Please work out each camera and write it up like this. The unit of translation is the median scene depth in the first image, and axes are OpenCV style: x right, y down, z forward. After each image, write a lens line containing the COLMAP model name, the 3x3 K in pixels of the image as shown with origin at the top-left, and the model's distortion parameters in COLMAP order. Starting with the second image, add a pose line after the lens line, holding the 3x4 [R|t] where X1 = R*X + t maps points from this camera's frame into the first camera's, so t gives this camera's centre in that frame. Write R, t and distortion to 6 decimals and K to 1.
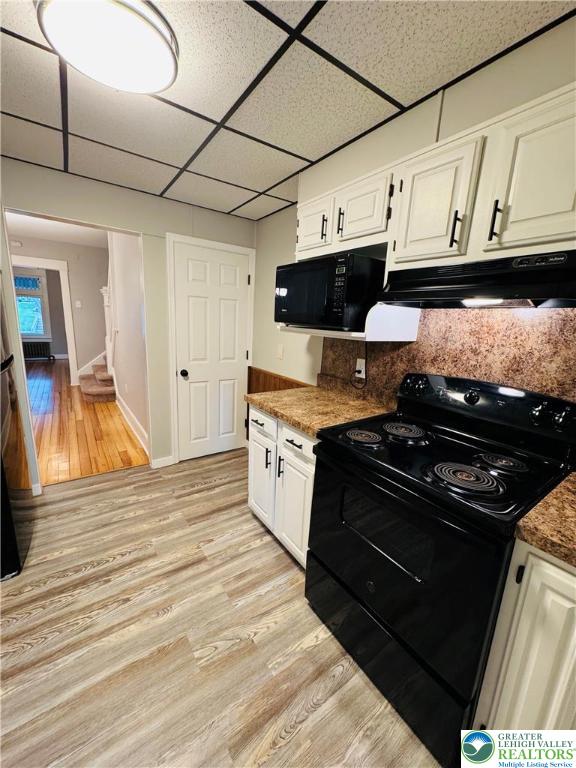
lens RADIAL K [[304.9, 0, 291.5], [0, 304.9, 383.0], [0, 0, 1]] dist [-0.004436, -0.000319]
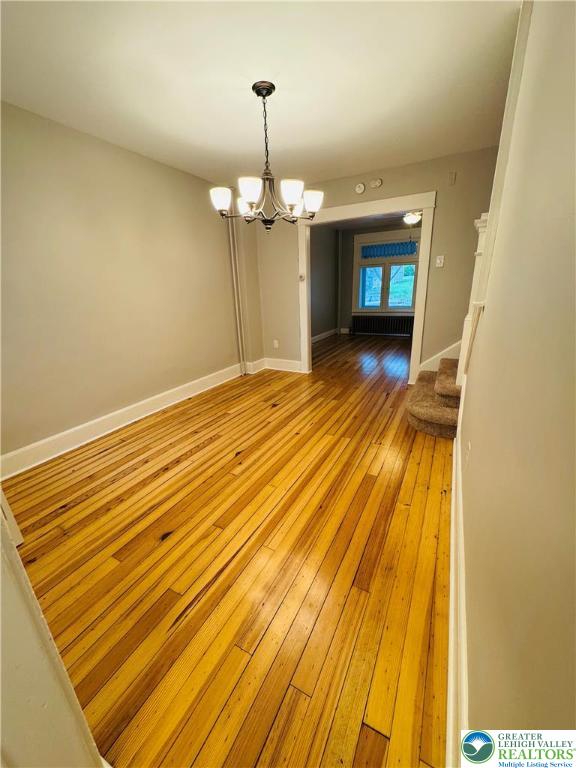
lens RADIAL K [[304.9, 0, 289.3], [0, 304.9, 385.2], [0, 0, 1]] dist [-0.004436, -0.000319]
pose [[0.436262, 0.210877, -0.874761, -0.259603], [-0.120990, 0.977070, 0.175200, -0.090478], [0.891648, 0.029405, 0.451773, 0.501375]]
